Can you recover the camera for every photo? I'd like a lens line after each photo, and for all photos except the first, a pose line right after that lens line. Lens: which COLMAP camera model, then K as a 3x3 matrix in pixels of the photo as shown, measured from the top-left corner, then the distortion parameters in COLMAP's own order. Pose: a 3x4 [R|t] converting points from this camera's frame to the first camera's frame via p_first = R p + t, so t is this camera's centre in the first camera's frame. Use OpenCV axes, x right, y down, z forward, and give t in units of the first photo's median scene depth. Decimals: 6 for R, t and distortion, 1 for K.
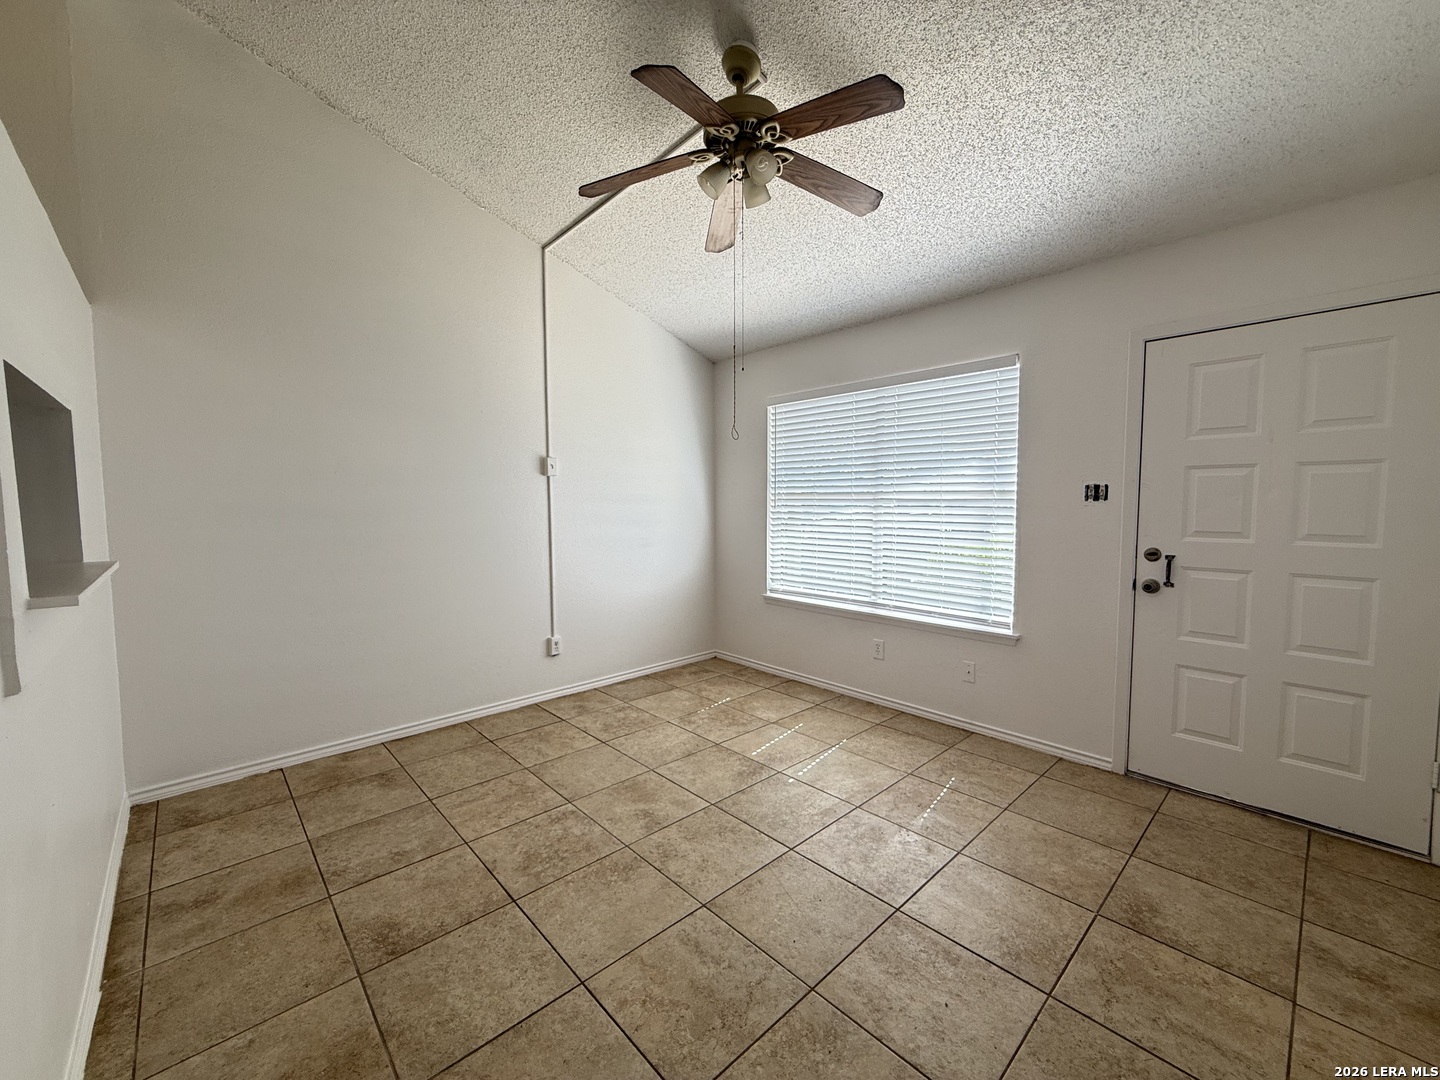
lens RADIAL K [[570.5, 0, 720.0], [0, 570.5, 540.0], [0, 0, 1]] dist [0.001782, 0.000159]
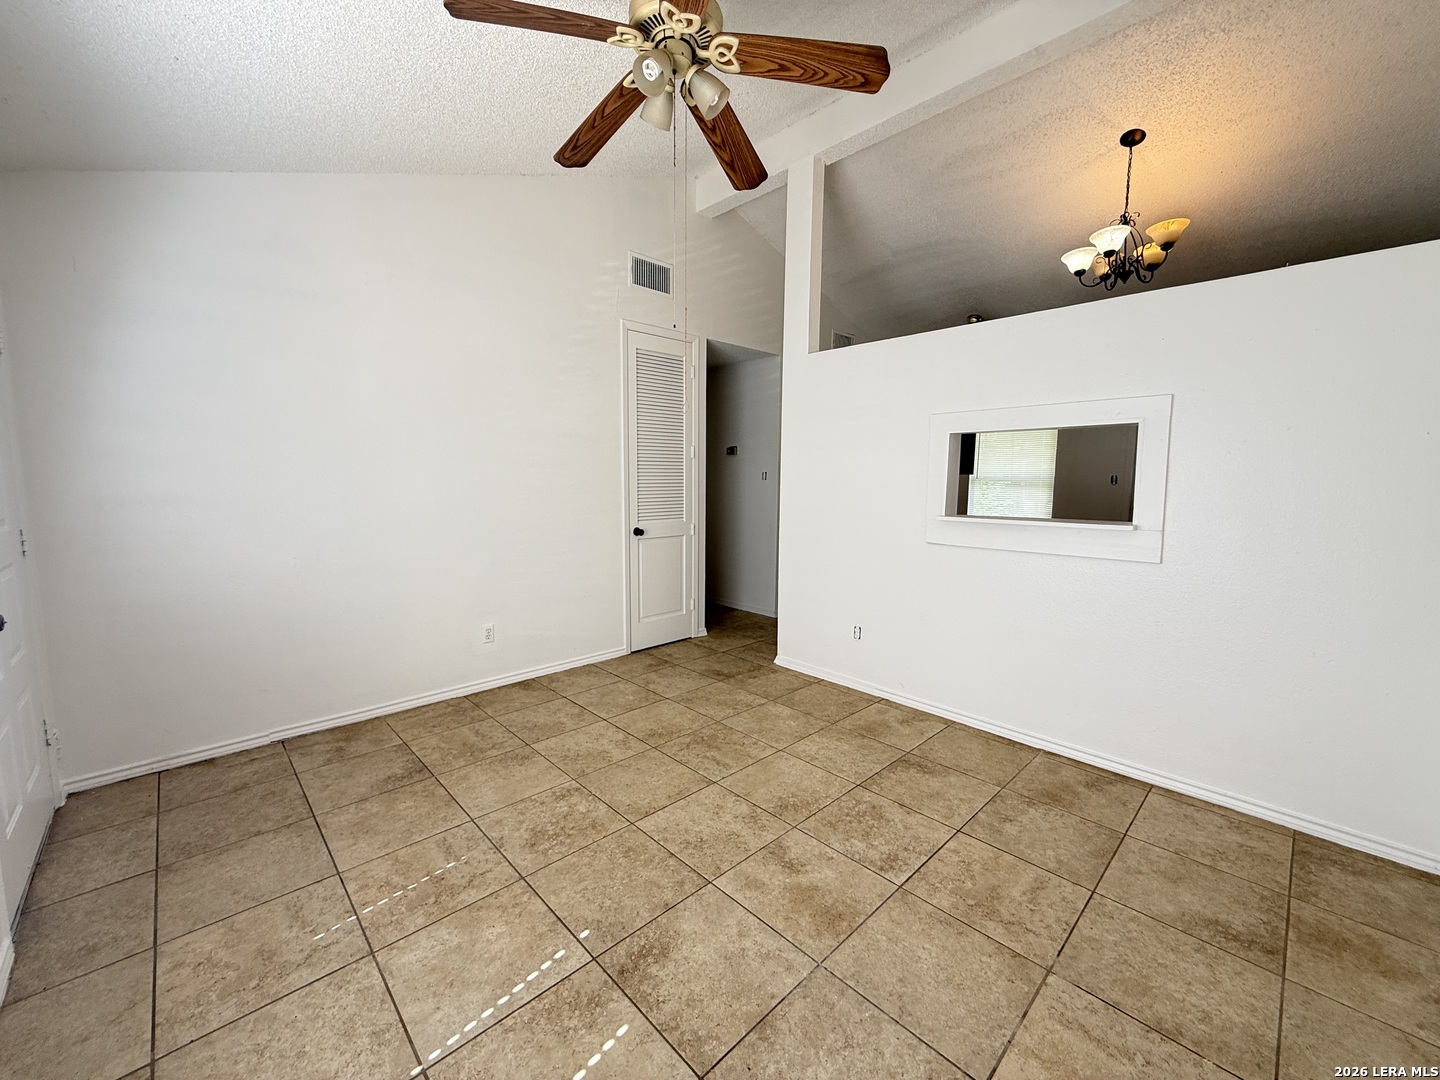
lens RADIAL K [[570.5, 0, 720.0], [0, 570.5, 540.0], [0, 0, 1]] dist [0.001782, 0.000159]
pose [[-0.999880, -0.002184, -0.015336, -0.015151], [-0.004861, 0.984236, 0.176795, -0.139059], [0.014709, 0.176848, -0.984128, 1.911069]]
